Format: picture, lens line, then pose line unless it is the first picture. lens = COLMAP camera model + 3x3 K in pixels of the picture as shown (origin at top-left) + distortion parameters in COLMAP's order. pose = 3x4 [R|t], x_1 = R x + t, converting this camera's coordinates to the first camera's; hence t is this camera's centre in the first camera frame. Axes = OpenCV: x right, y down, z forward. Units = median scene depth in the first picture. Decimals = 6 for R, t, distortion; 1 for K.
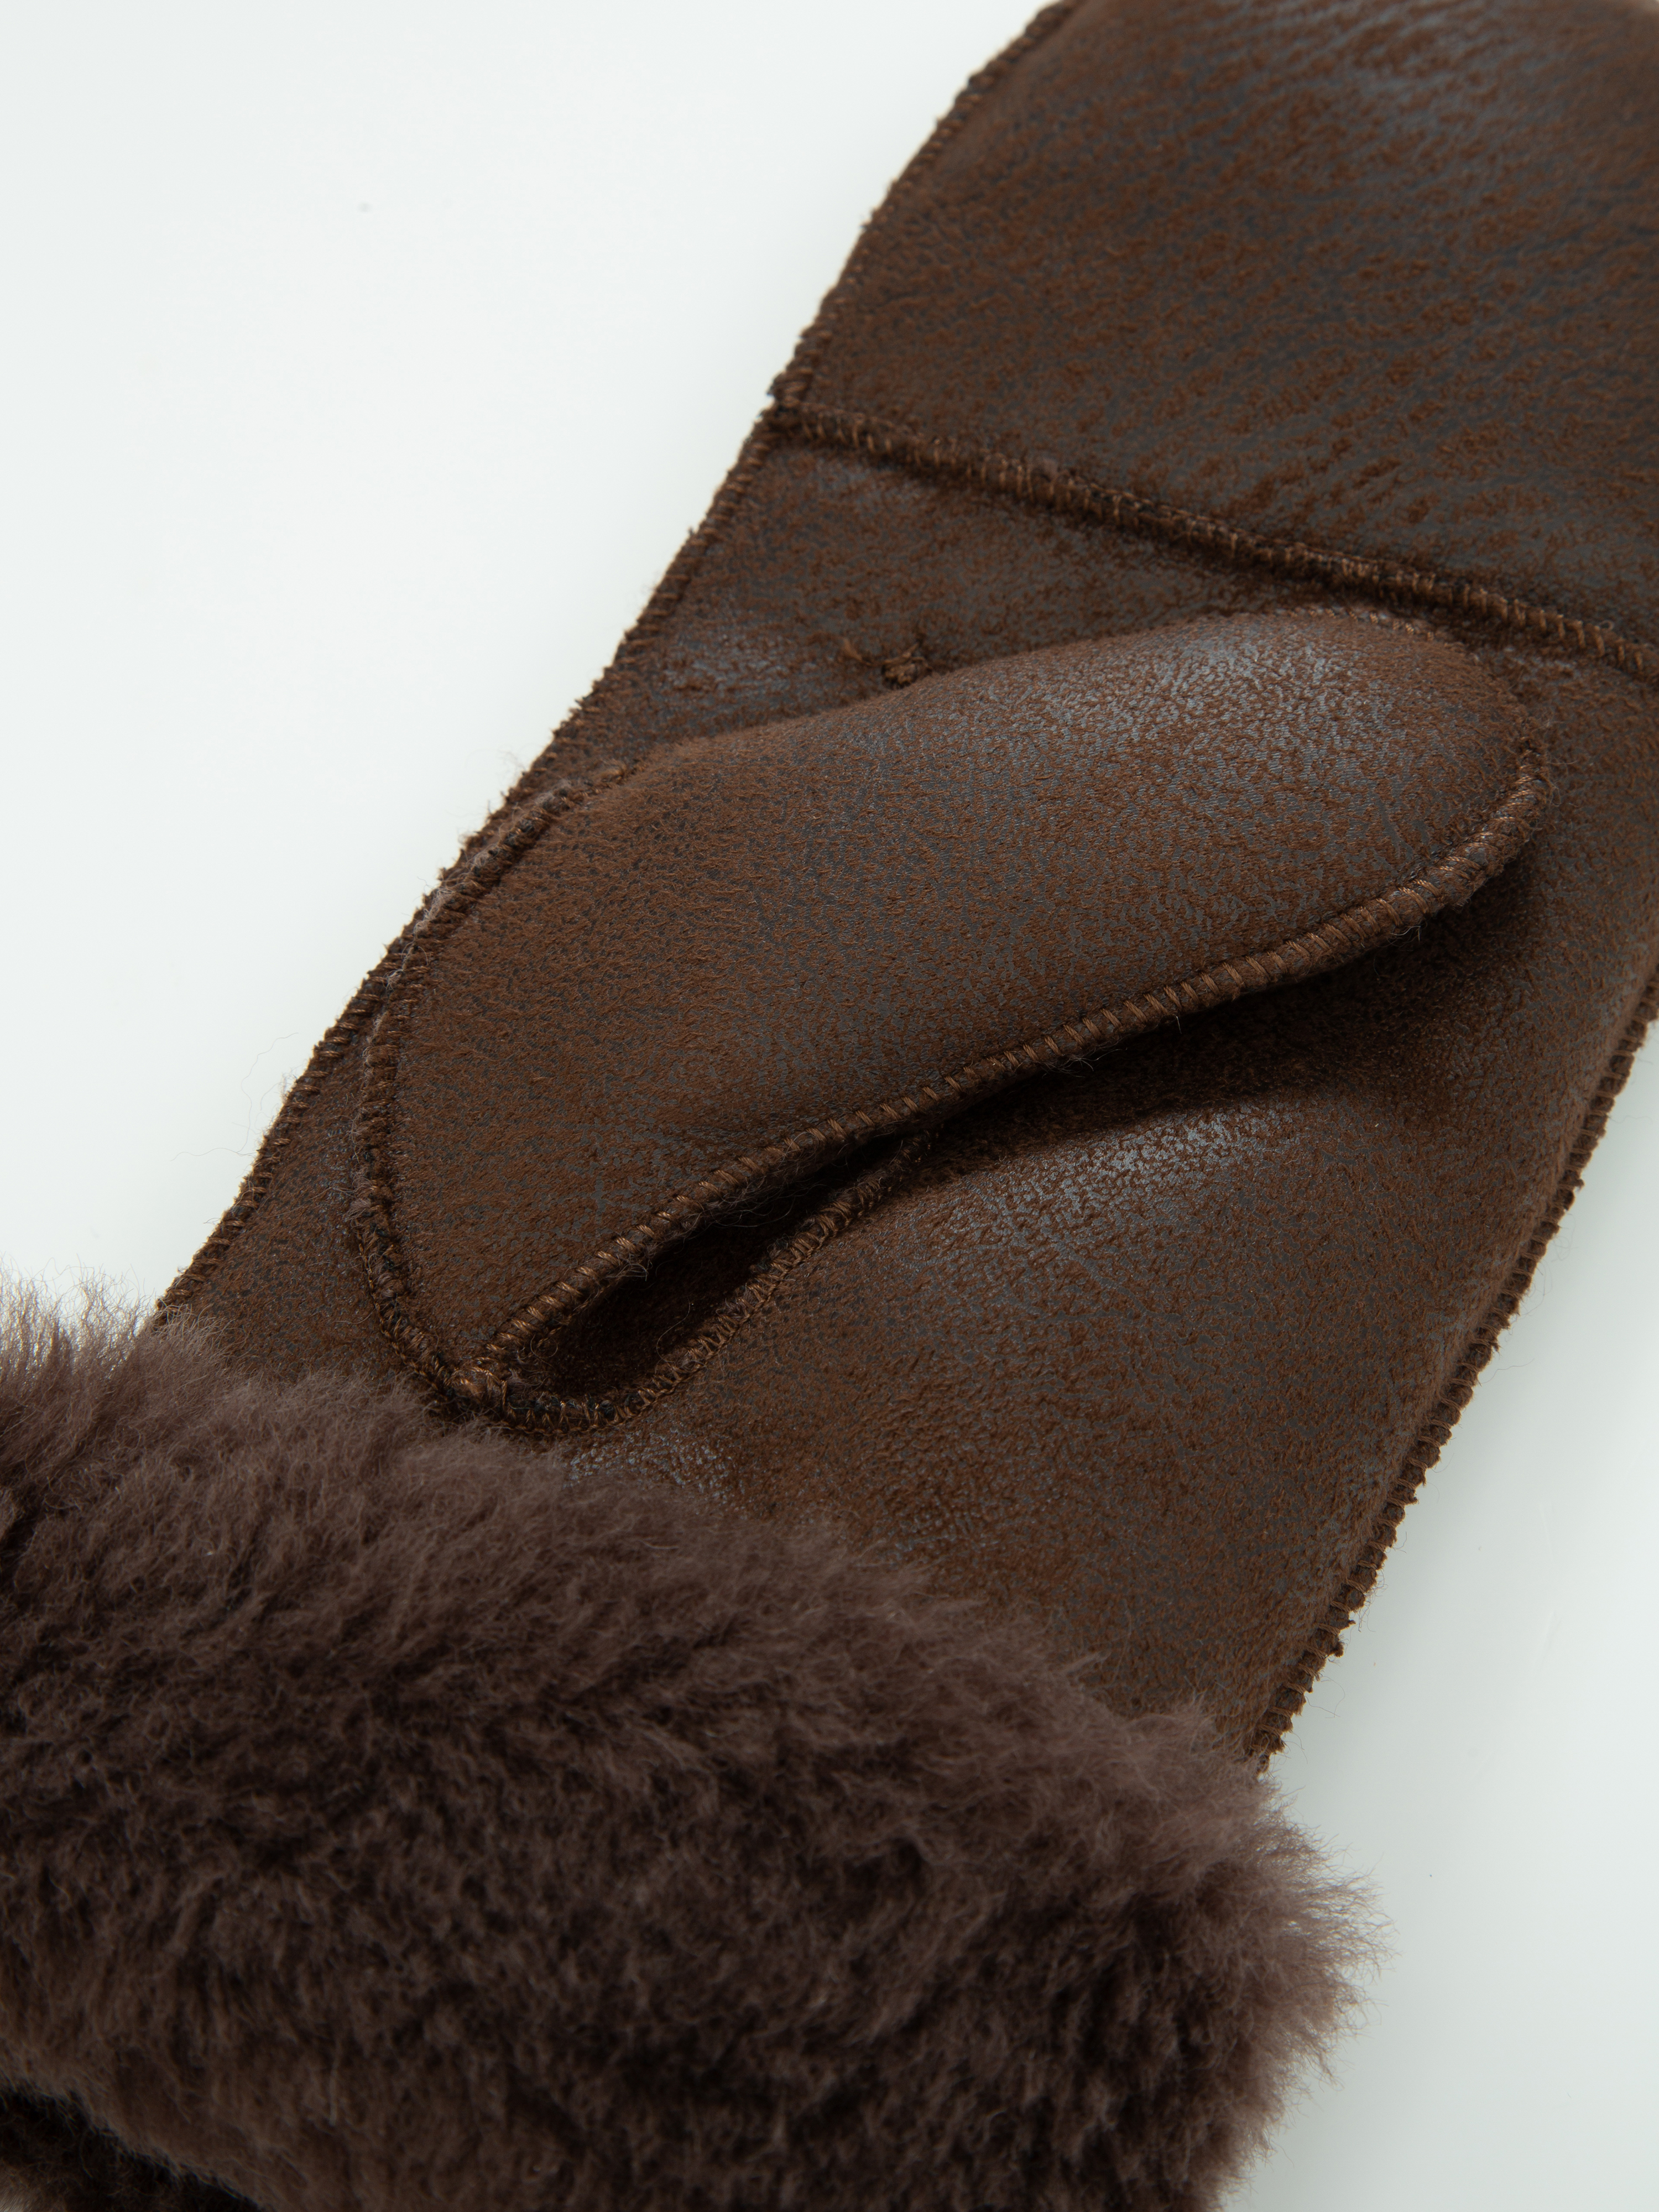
lens RADIAL K [[5059.7, 0, 821.0], [0, 5059.7, 1106.3], [0, 0, 1]] dist [0.114264, 0.000000]
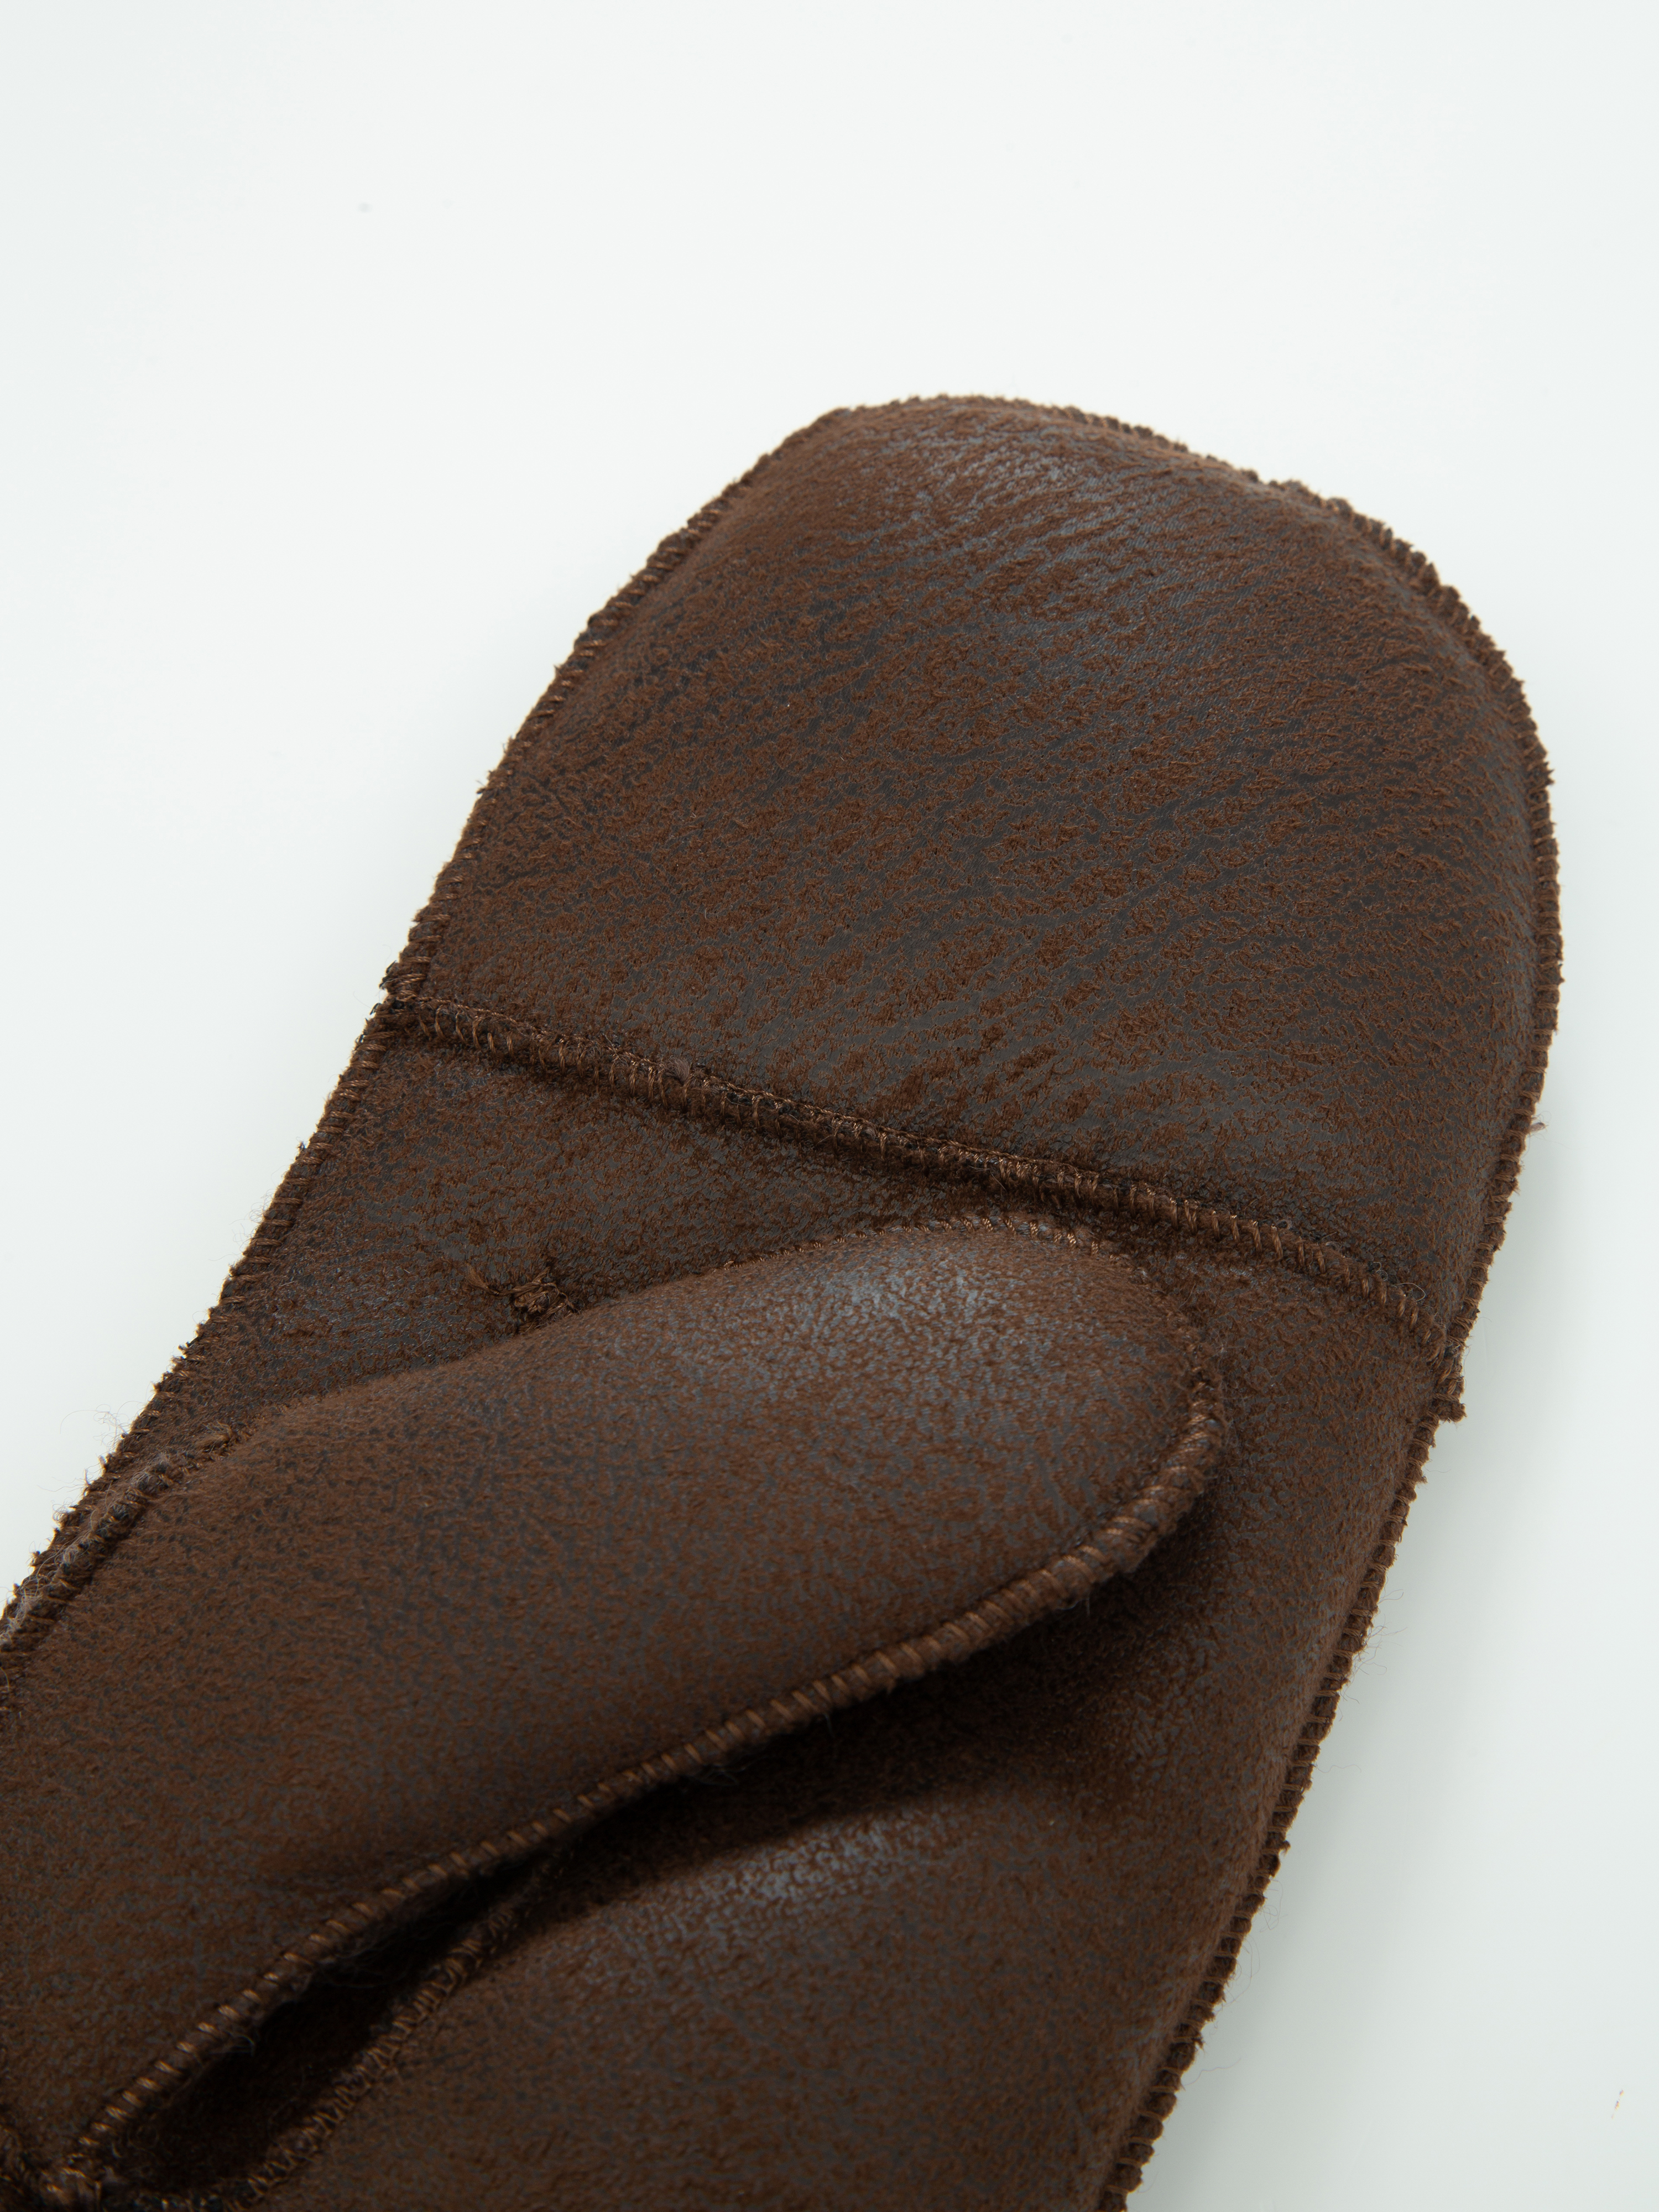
lens RADIAL K [[5059.7, 0, 837.6], [0, 5059.7, 1105.0], [0, 0, 1]] dist [0.114264, 0.000000]
pose [[0.998405, -0.052527, 0.020687, 0.056984], [0.052726, 0.998566, -0.009216, -0.115273], [-0.020173, 0.010292, 0.999744, 0.081025]]
